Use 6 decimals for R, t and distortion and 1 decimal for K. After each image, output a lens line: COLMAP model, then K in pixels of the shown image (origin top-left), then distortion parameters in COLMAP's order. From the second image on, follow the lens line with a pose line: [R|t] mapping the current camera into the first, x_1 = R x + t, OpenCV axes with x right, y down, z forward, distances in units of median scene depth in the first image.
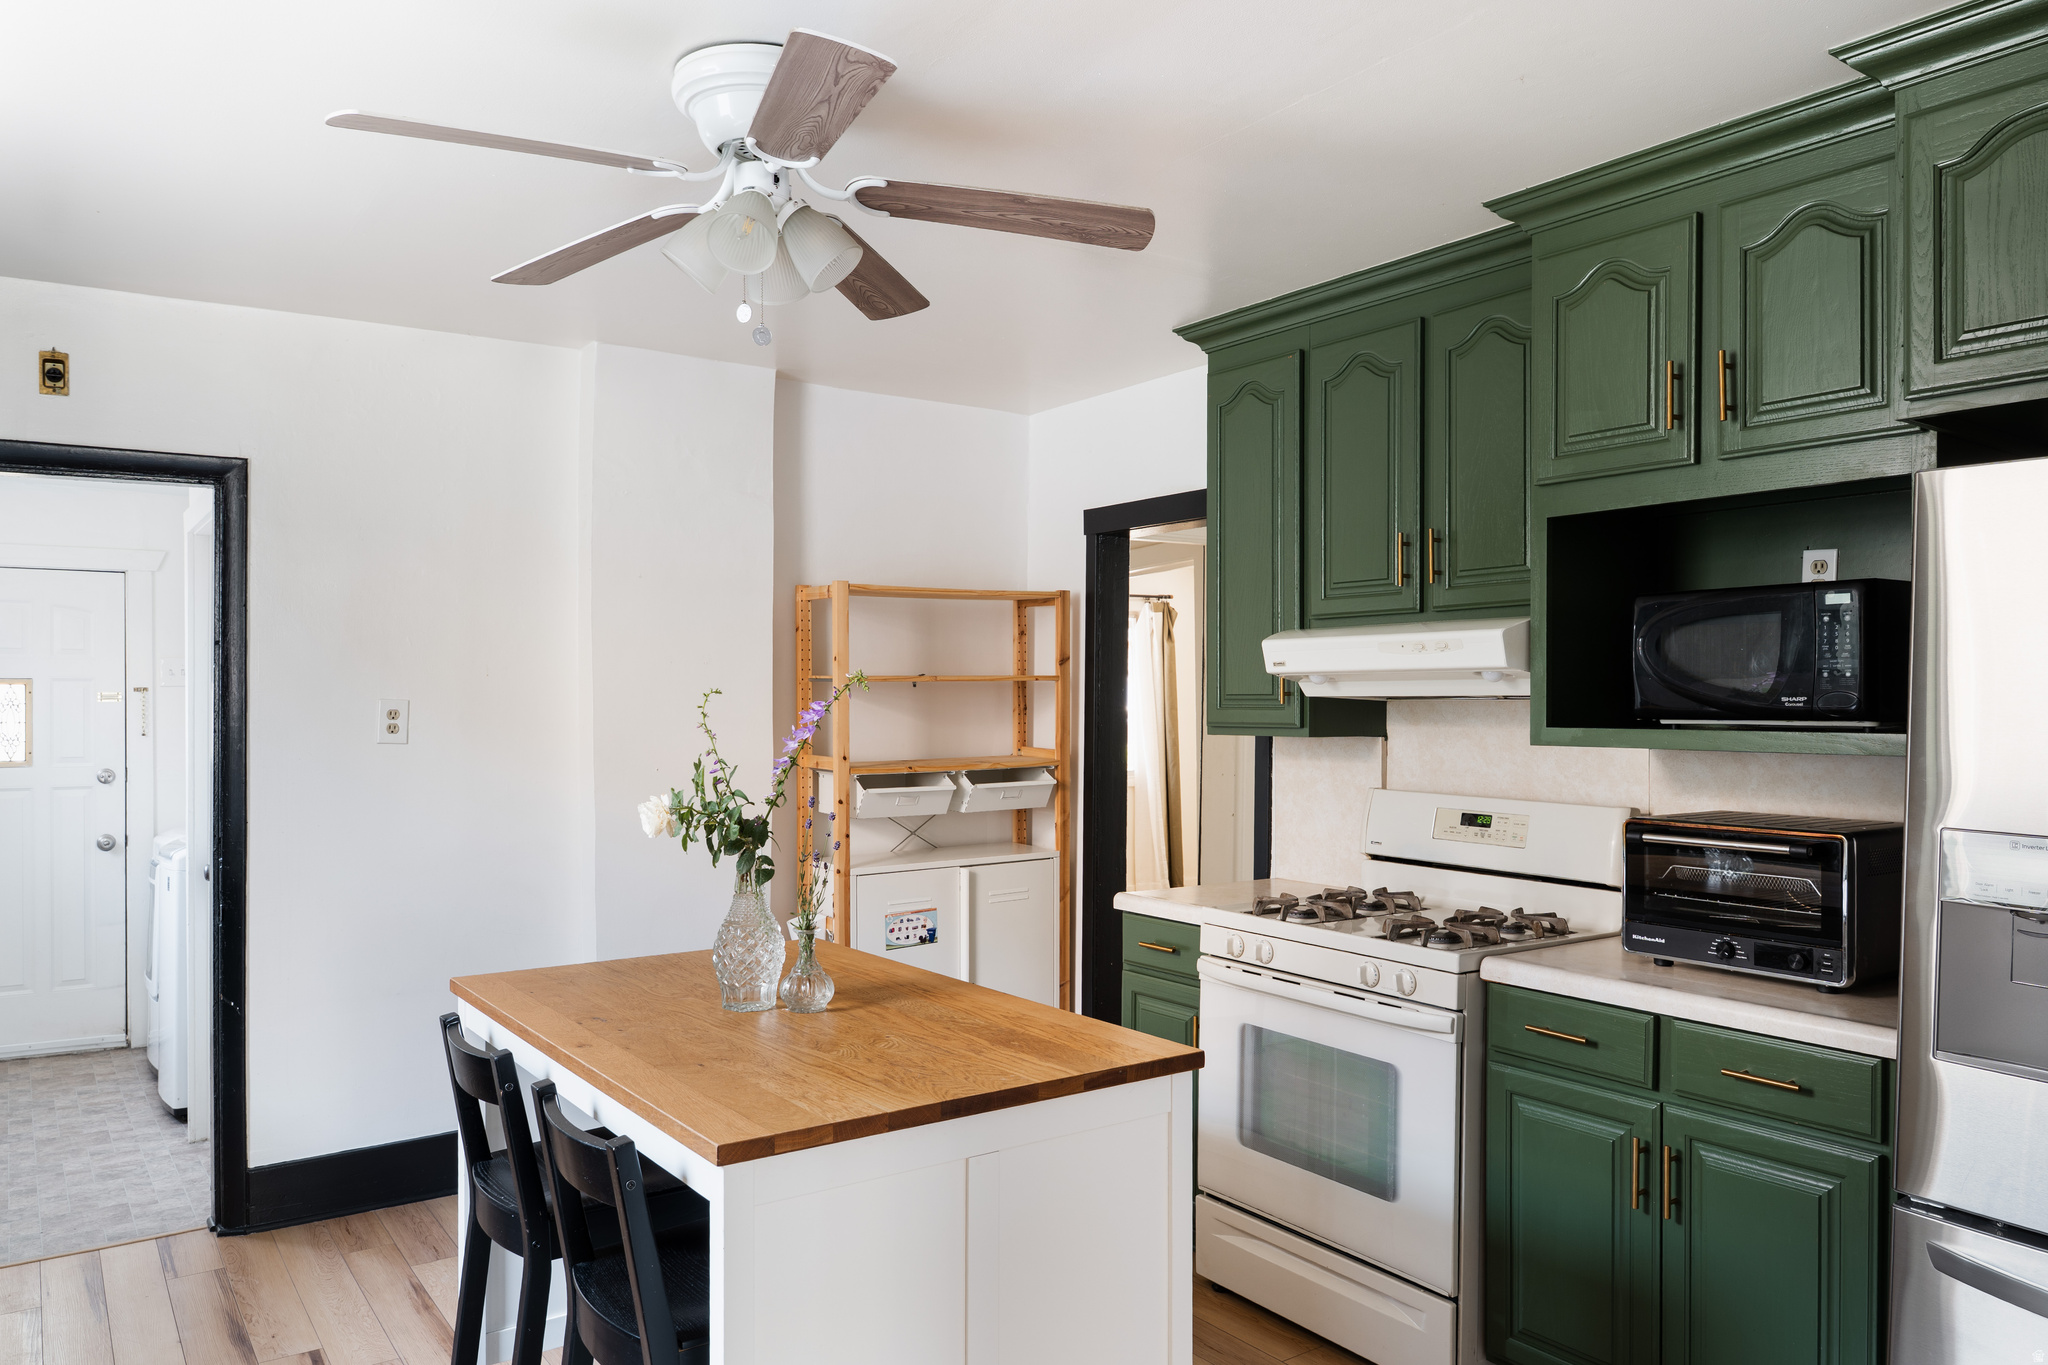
lens RADIAL K [[1383.4, 0, 1024.0], [0, 1383.4, 682.5], [0, 0, 1]] dist [-0.002274, -0.002251]
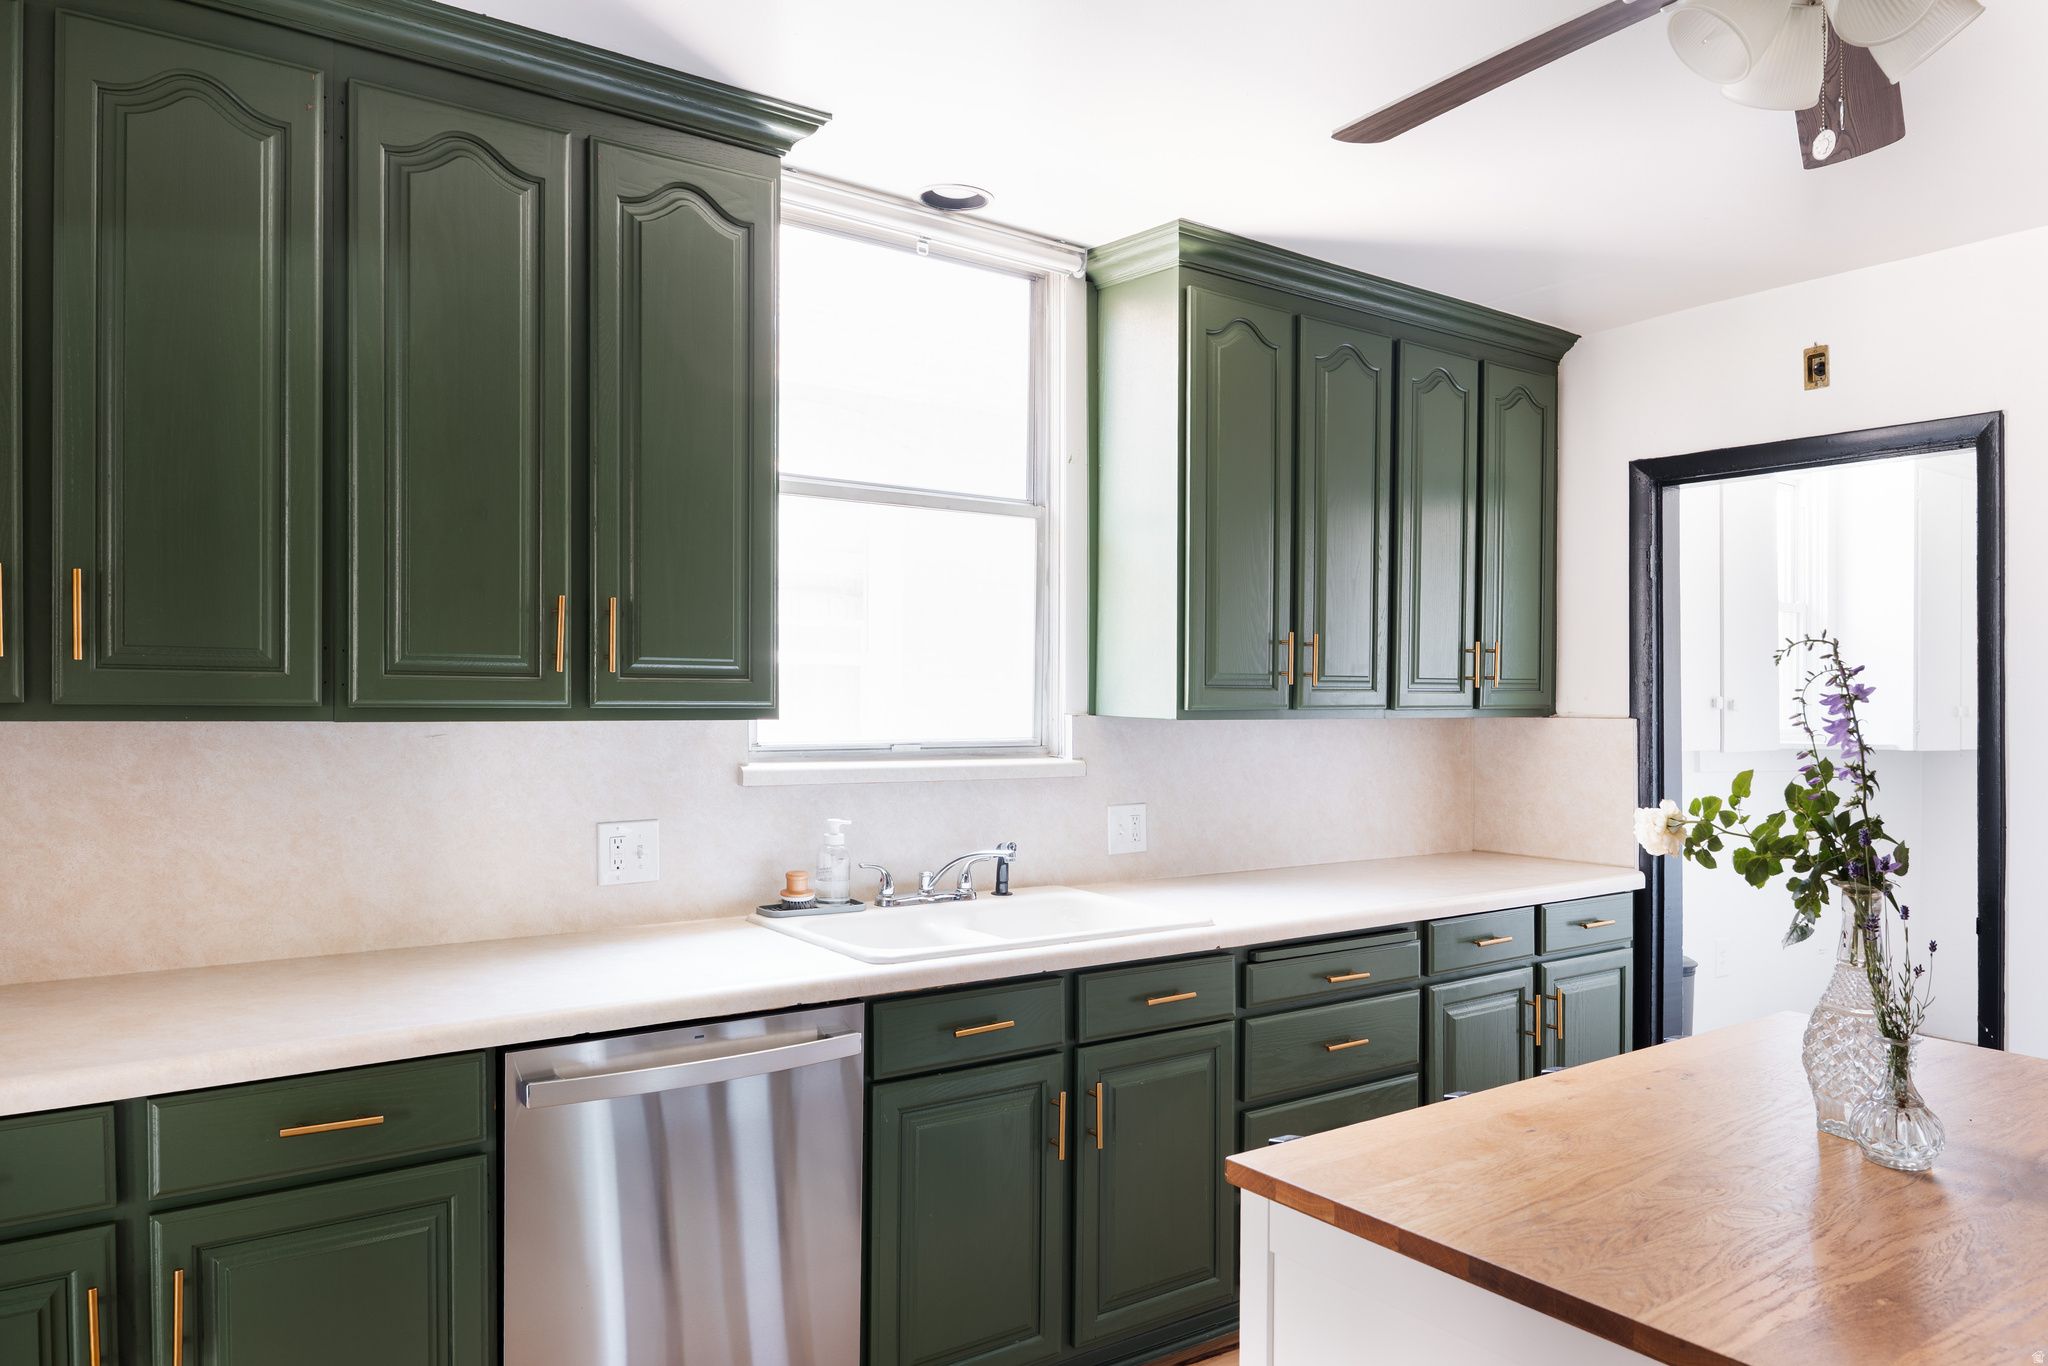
lens RADIAL K [[1383.4, 0, 1024.0], [0, 1383.4, 683.0], [0, 0, 1]] dist [-0.002274, -0.002251]
pose [[0.033283, 0.003820, -0.999439, 0.310007], [-0.001080, 0.999992, 0.003786, 0.007821], [0.999445, 0.000953, 0.033287, 0.377005]]
